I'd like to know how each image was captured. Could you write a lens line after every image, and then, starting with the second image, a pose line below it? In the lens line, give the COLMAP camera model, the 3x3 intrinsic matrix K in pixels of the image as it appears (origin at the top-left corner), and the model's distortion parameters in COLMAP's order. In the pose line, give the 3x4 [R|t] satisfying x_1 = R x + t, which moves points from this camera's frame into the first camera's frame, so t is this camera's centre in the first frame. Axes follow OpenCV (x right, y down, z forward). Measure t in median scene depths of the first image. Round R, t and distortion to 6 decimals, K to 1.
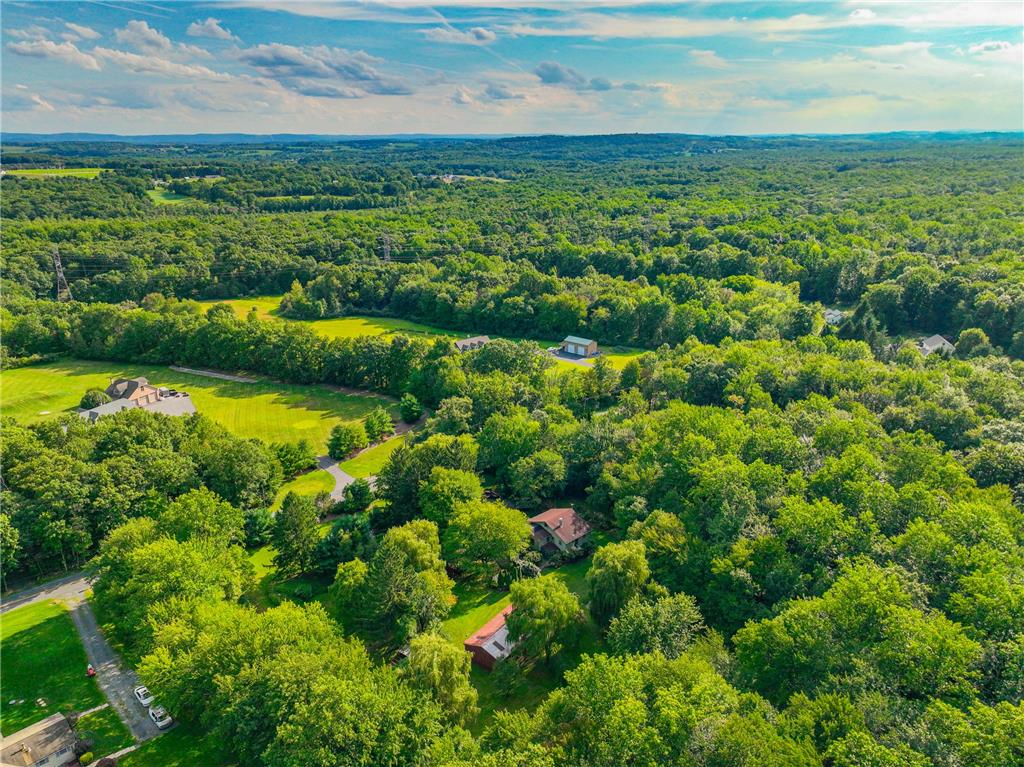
lens RADIAL K [[721.1, 0, 512.0], [0, 721.1, 383.5], [0, 0, 1]] dist [-0.001987, 0.021696]
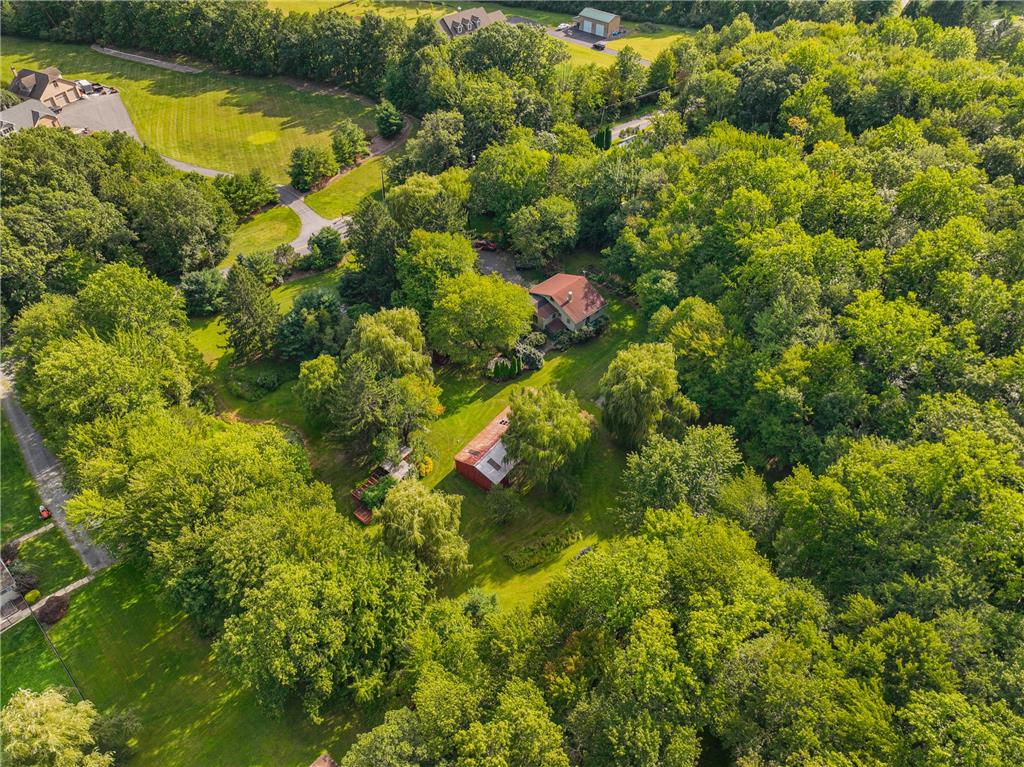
lens RADIAL K [[721.1, 0, 512.0], [0, 721.1, 383.5], [0, 0, 1]] dist [-0.001987, 0.021696]
pose [[0.999967, 0.008095, 0.000663, 0.001097], [-0.007589, 0.902200, 0.431252, -0.073817], [0.002893, -0.431243, 0.902231, 0.208308]]
